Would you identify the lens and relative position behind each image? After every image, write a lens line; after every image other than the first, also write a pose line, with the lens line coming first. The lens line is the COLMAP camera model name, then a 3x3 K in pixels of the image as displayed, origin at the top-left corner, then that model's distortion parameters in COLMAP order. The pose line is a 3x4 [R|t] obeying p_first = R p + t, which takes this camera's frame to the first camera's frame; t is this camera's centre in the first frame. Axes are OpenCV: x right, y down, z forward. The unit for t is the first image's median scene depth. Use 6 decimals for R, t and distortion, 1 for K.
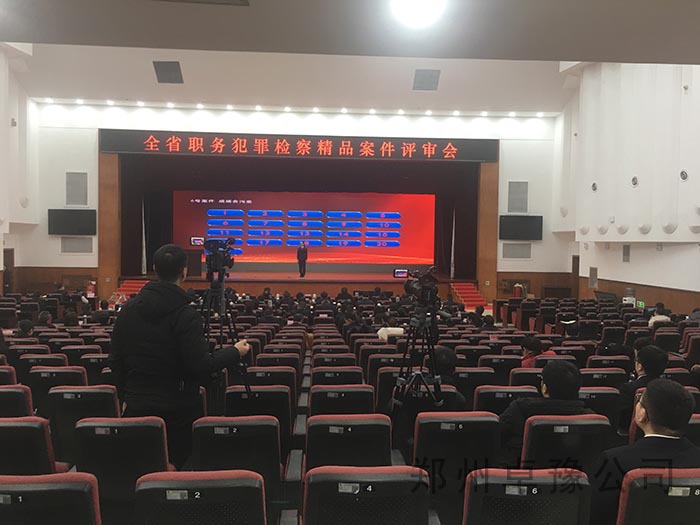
lens RADIAL K [[646.3, 0, 350.0], [0, 646.3, 262.5], [0, 0, 1]] dist [0.089047, -0.159079]
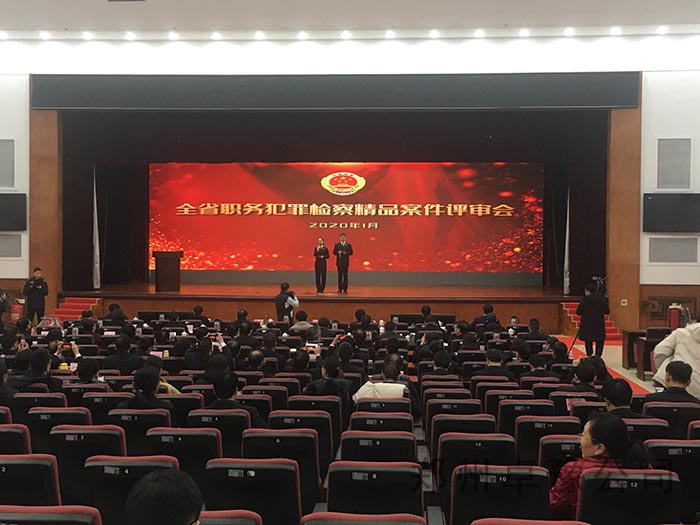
lens RADIAL K [[1000.6, 0, 350.0], [0, 1000.6, 262.5], [0, 0, 1]] dist [0.094277, -0.066803]
pose [[0.990665, -0.004098, -0.136257, 0.102053], [0.002983, 0.999960, -0.008391, 0.000872], [0.136286, 0.007906, 0.990638, 0.007869]]
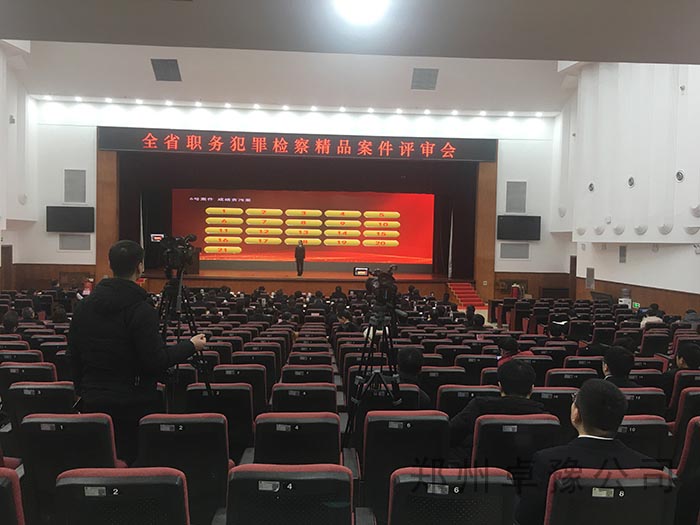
lens RADIAL K [[646.3, 0, 350.0], [0, 646.3, 262.5], [0, 0, 1]] dist [0.089047, -0.159079]
pose [[0.999947, 0.006889, -0.007606, 0.014161], [-0.006880, 0.999976, 0.001275, 0.000288], [0.007614, -0.001223, 0.999970, 0.000521]]
